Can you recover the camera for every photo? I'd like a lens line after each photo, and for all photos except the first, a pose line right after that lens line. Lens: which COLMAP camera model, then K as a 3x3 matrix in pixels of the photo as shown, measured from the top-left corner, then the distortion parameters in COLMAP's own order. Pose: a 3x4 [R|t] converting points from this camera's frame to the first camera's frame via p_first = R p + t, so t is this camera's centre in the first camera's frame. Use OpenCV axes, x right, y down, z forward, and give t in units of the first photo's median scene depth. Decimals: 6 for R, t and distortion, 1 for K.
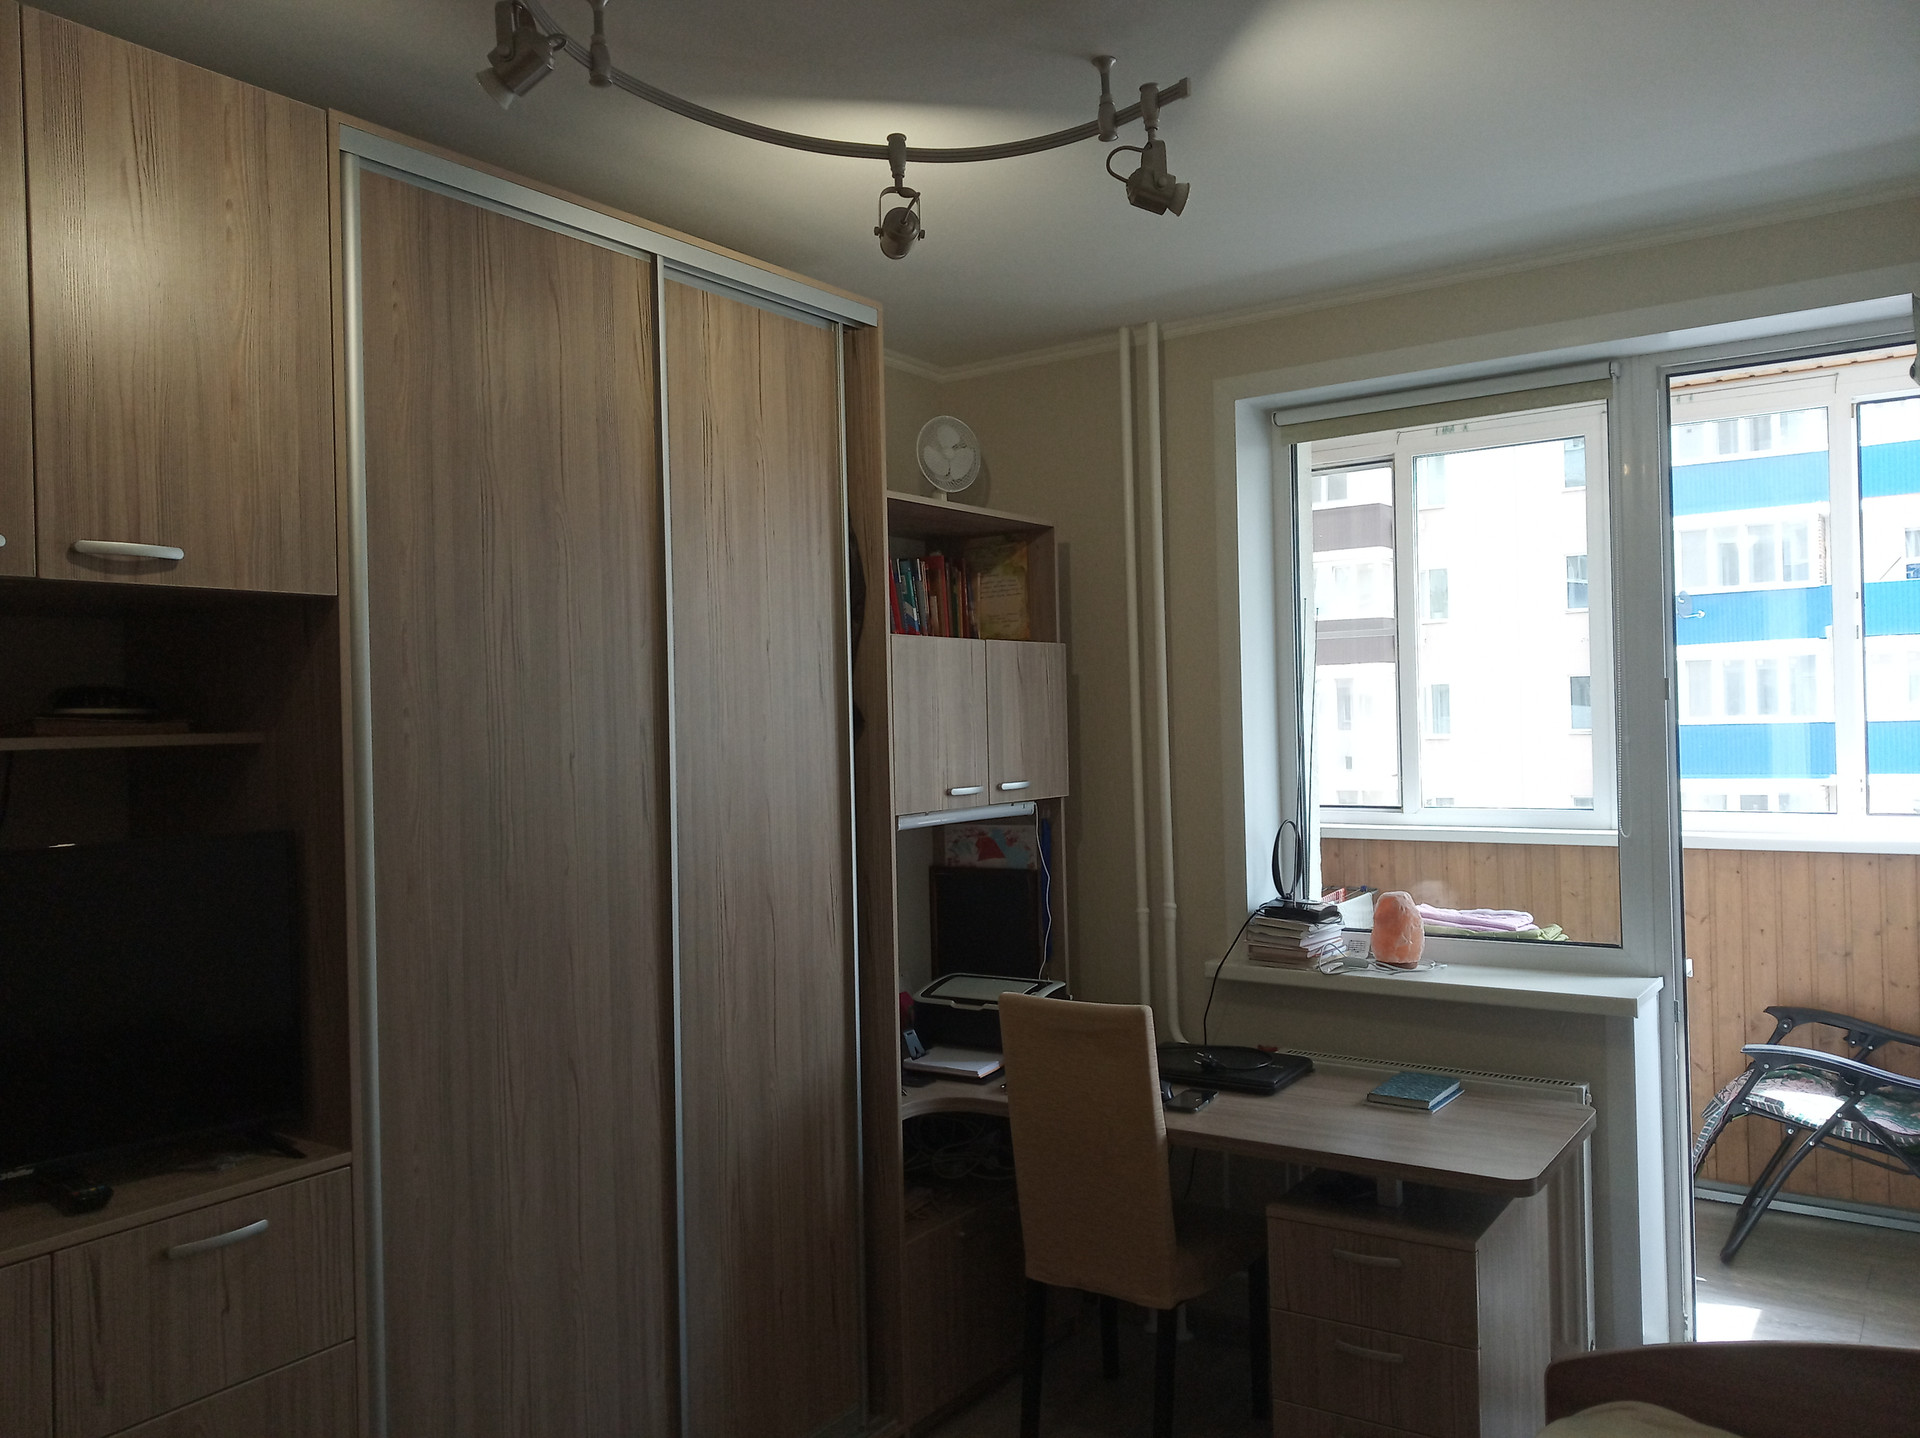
lens RADIAL K [[1488.4, 0, 967.5], [0, 1488.4, 726.5], [0, 0, 1]] dist [0.005145, 0.007826]
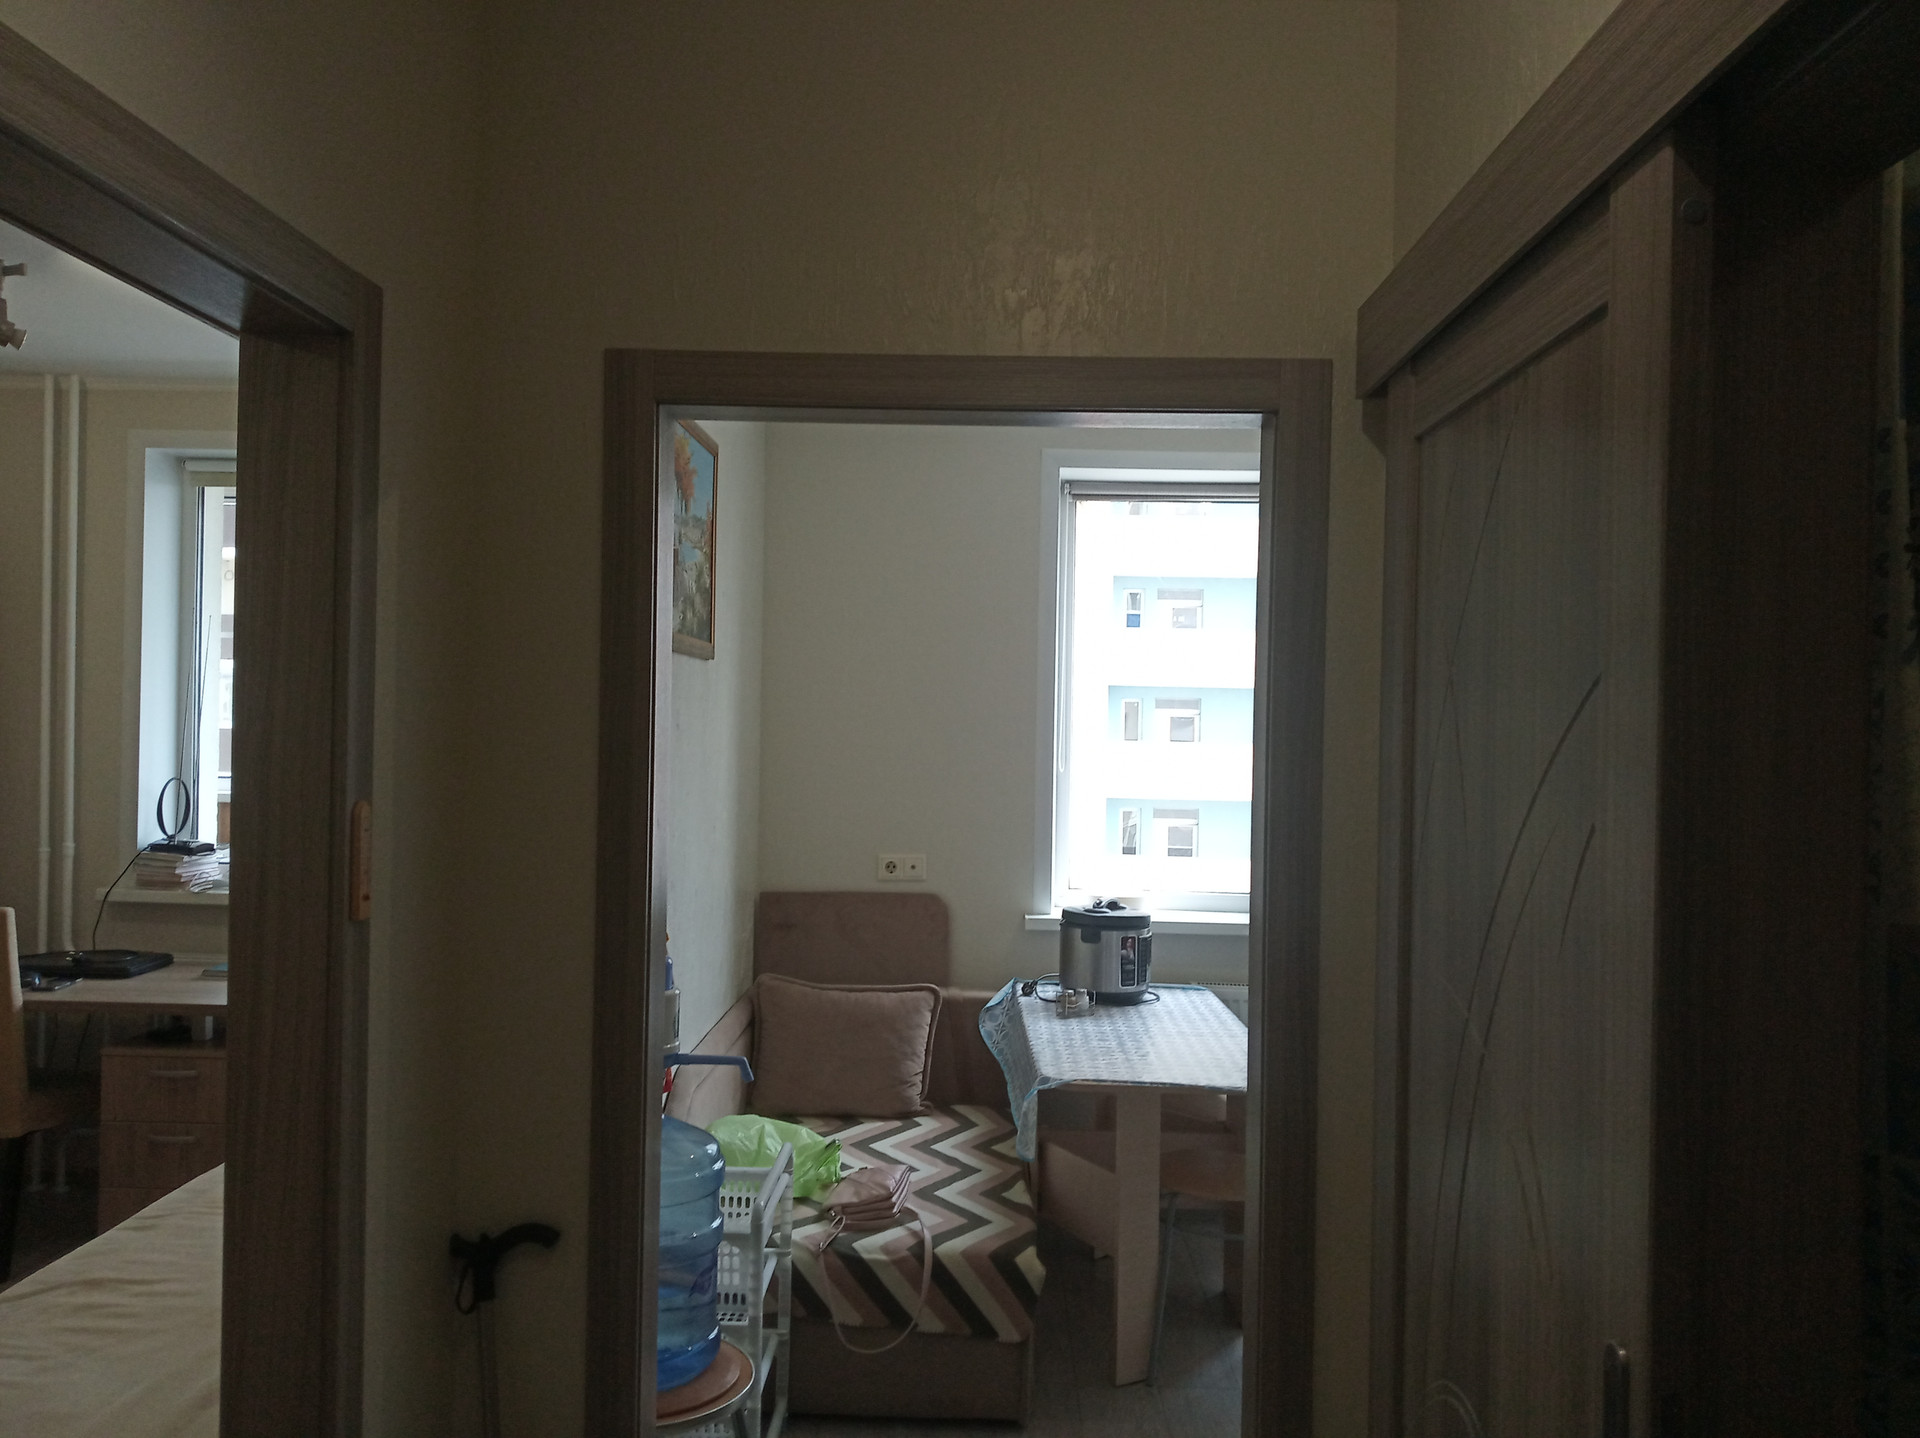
lens RADIAL K [[1488.4, 0, 967.5], [0, 1488.4, 726.5], [0, 0, 1]] dist [0.005145, 0.007826]
pose [[0.837215, 0.039246, 0.545463, 0.089572], [-0.039154, 0.999164, -0.011793, 0.007301], [-0.545470, -0.011484, 0.838052, -0.502835]]
